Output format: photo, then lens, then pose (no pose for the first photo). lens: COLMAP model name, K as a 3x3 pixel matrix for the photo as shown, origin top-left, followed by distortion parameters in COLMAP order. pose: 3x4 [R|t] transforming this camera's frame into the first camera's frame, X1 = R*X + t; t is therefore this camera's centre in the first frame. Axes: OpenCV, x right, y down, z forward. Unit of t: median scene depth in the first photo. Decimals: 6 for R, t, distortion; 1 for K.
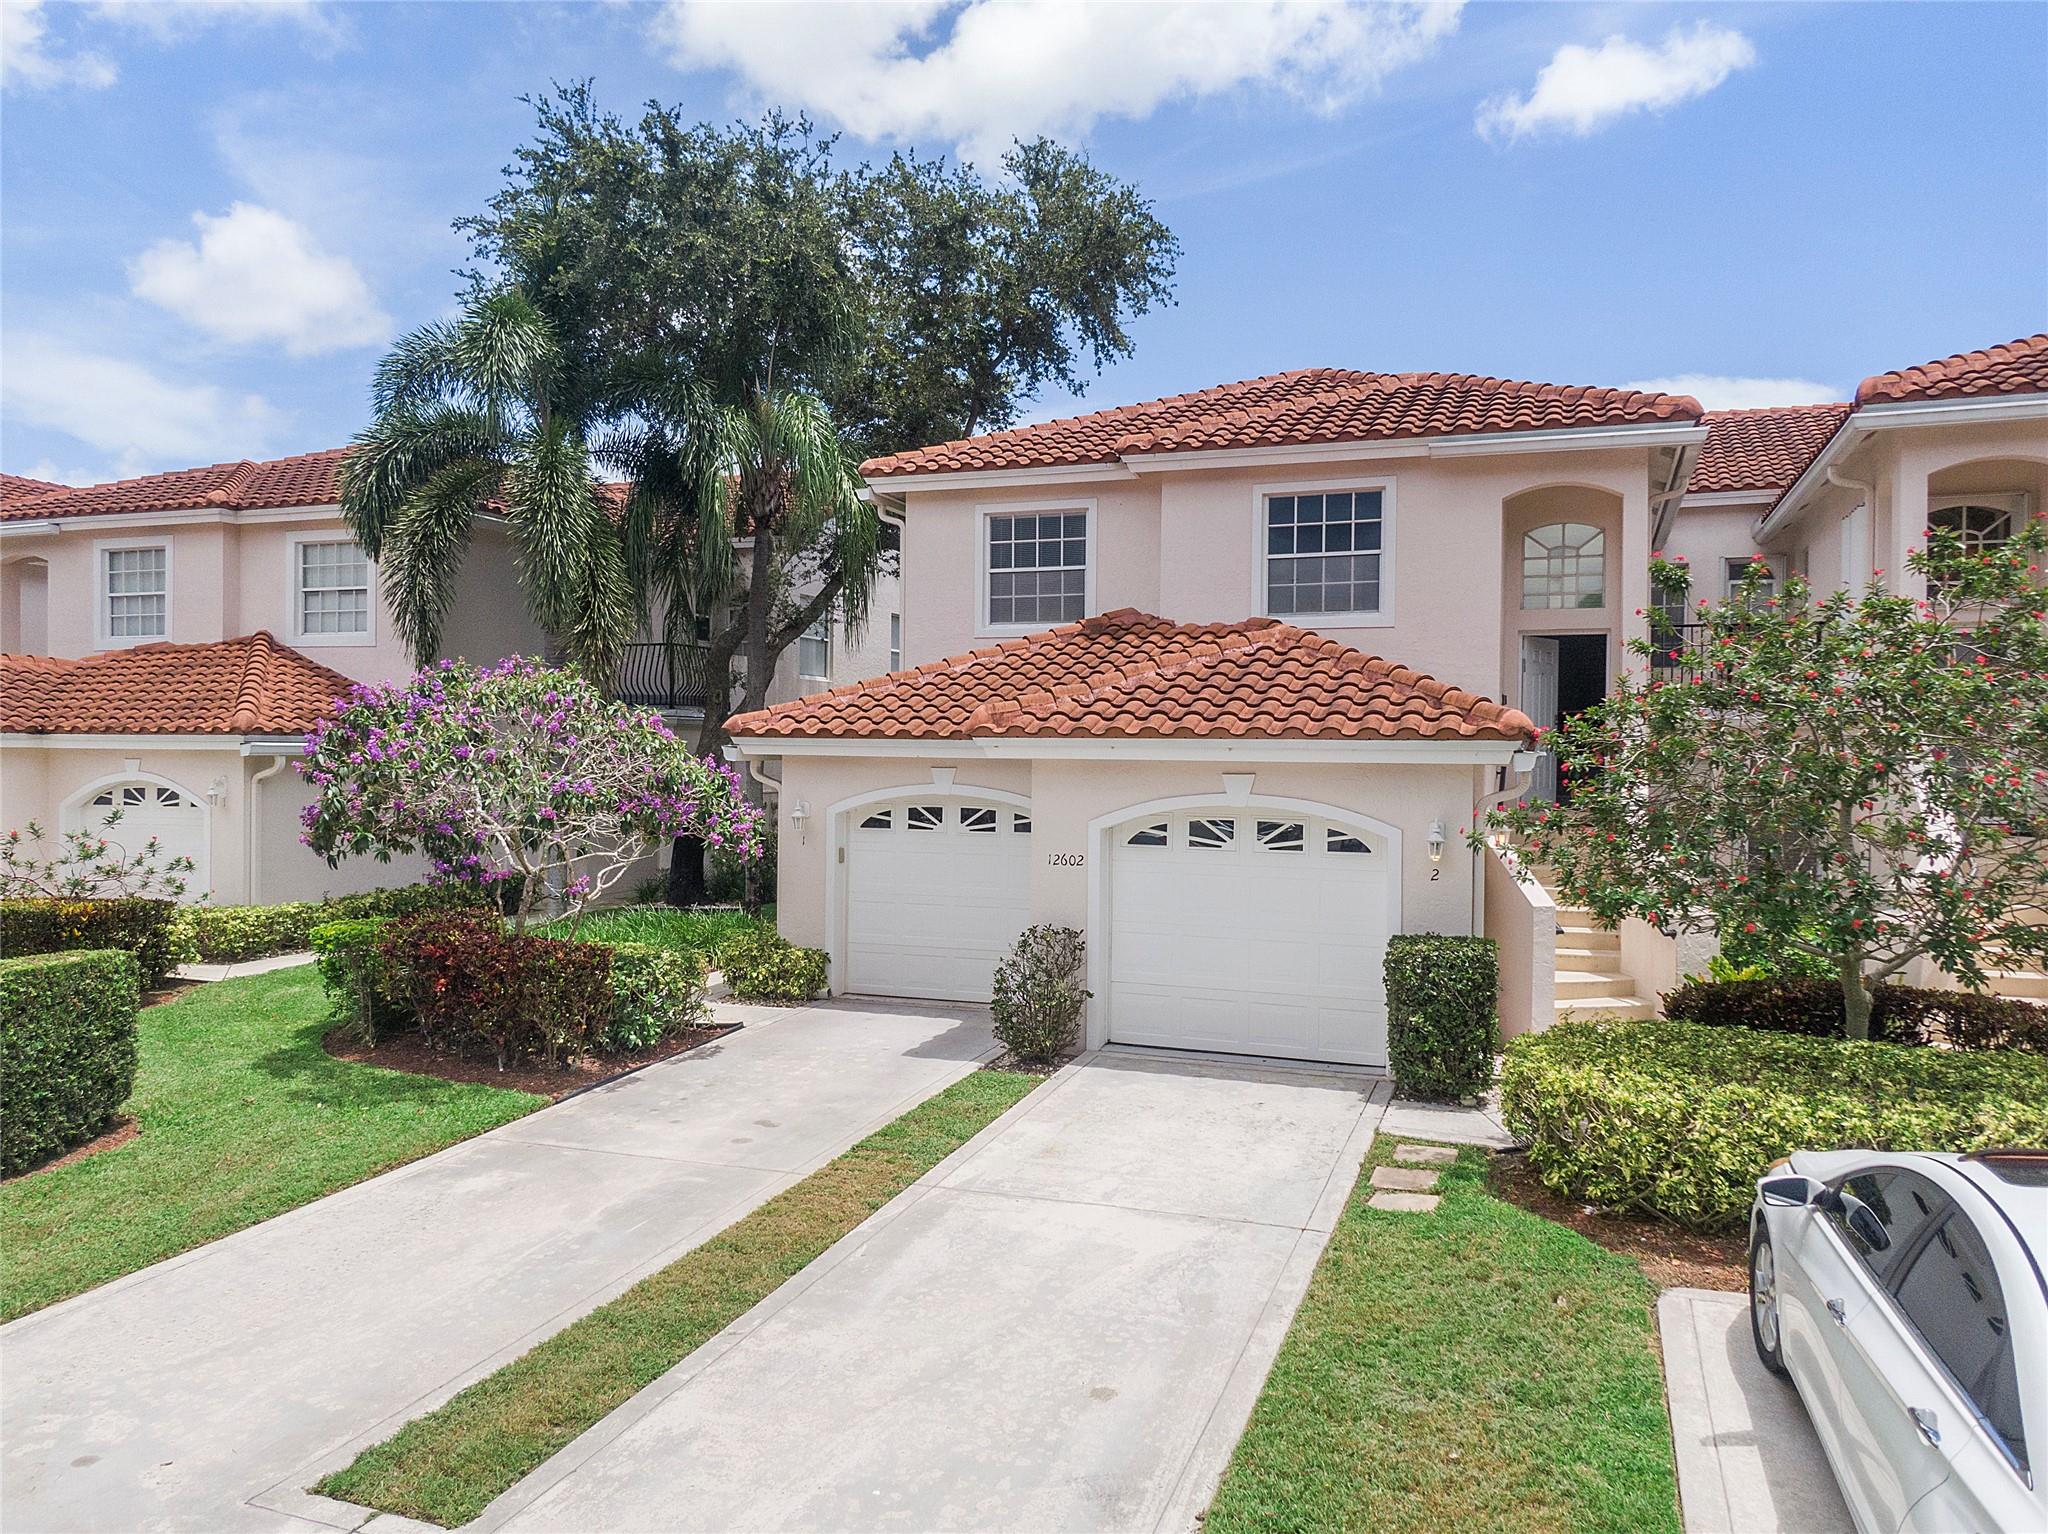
lens RADIAL K [[1464.4, 0, 1029.2], [0, 1464.4, 765.2], [0, 0, 1]] dist [0.048038, -0.074684]
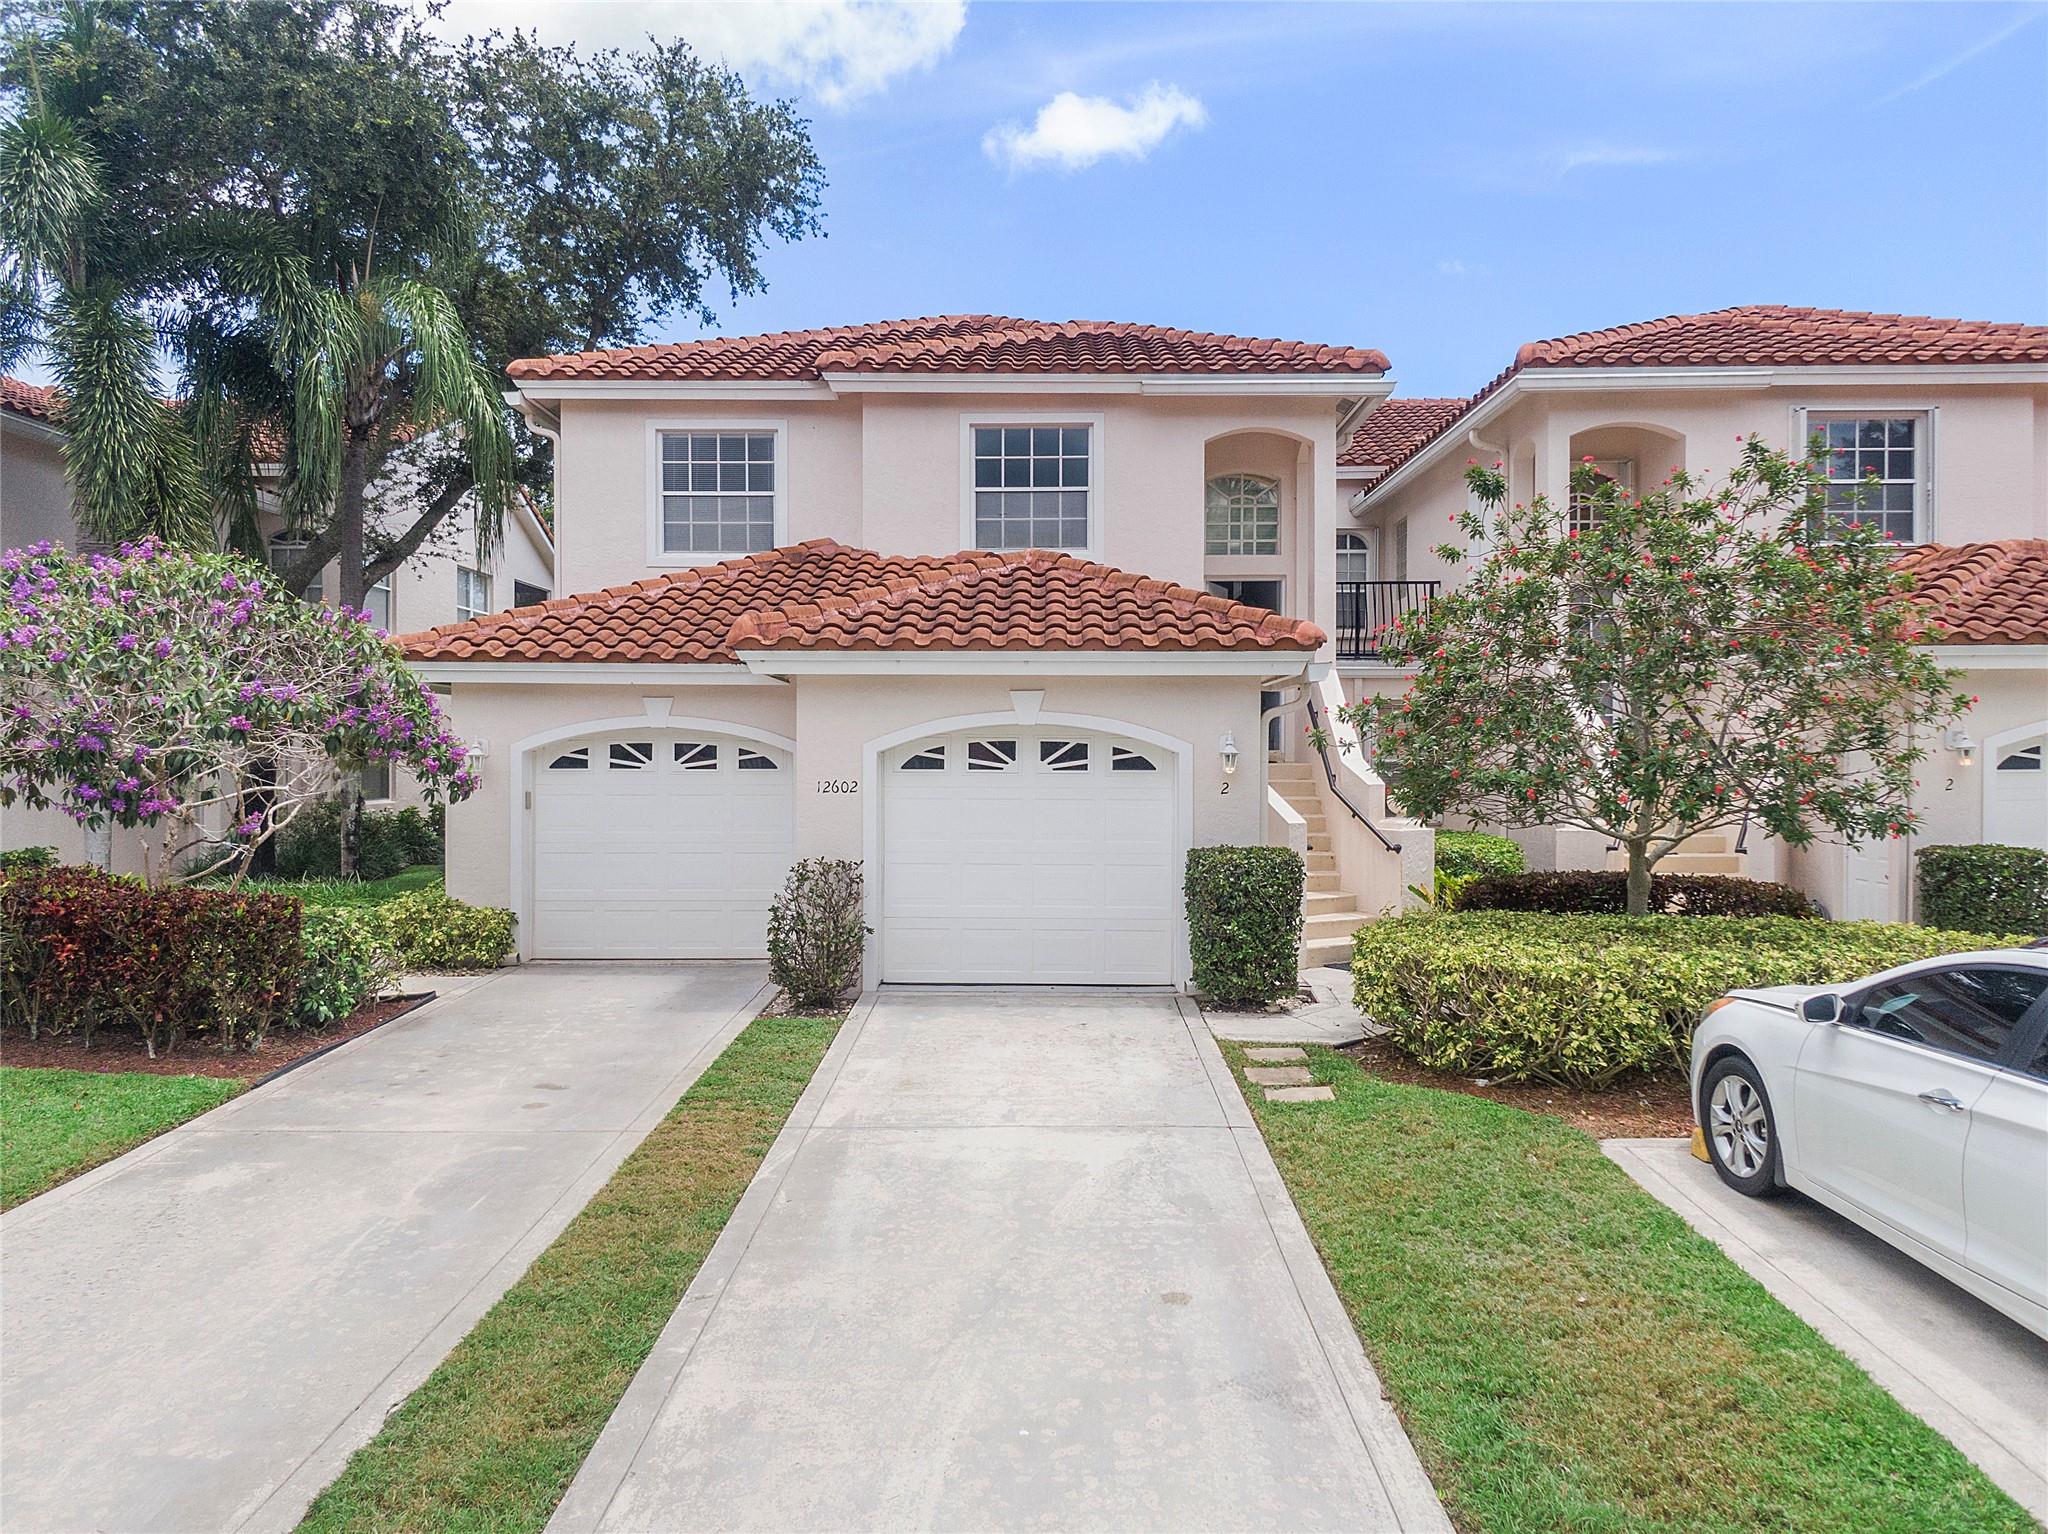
lens RADIAL K [[1464.4, 0, 1029.2], [0, 1464.4, 765.2], [0, 0, 1]] dist [0.048038, -0.074684]
pose [[0.942889, -0.010276, 0.332950, -0.167452], [0.010049, 0.999947, 0.002403, 0.050651], [-0.332957, 0.001080, 0.942941, 0.094505]]
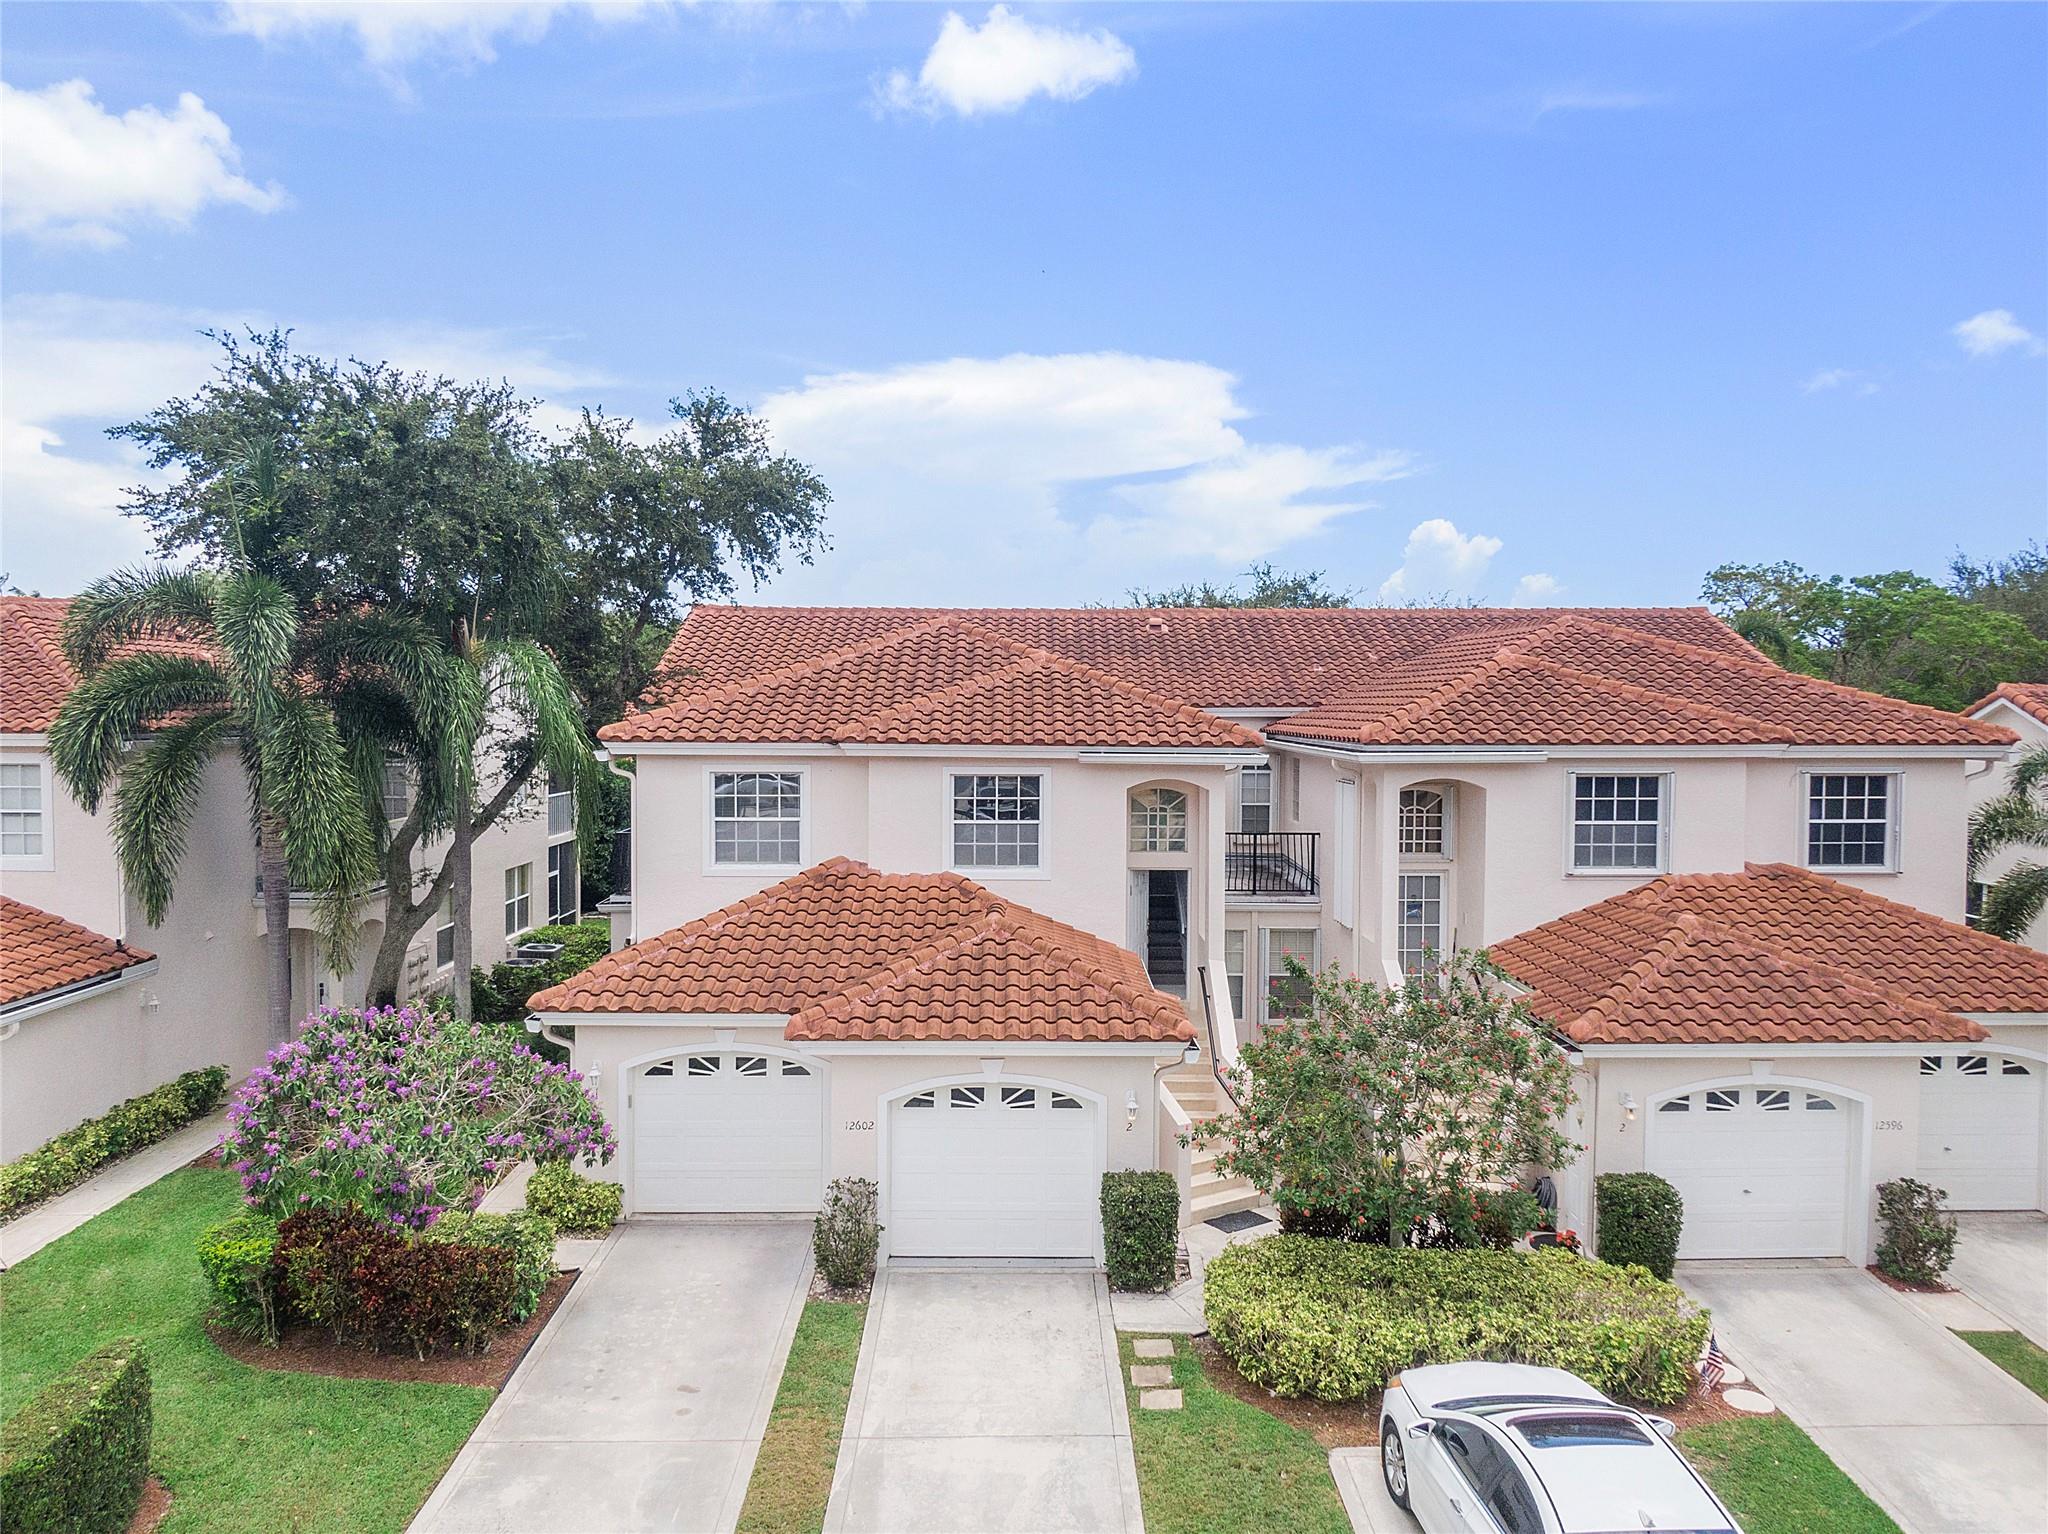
lens RADIAL K [[1464.4, 0, 1029.2], [0, 1464.4, 765.2], [0, 0, 1]] dist [0.048038, -0.074684]
pose [[0.935122, -0.016561, 0.353938, -0.295773], [0.006041, 0.999507, 0.030807, -0.300033], [-0.354274, -0.026670, 0.934761, -0.281793]]
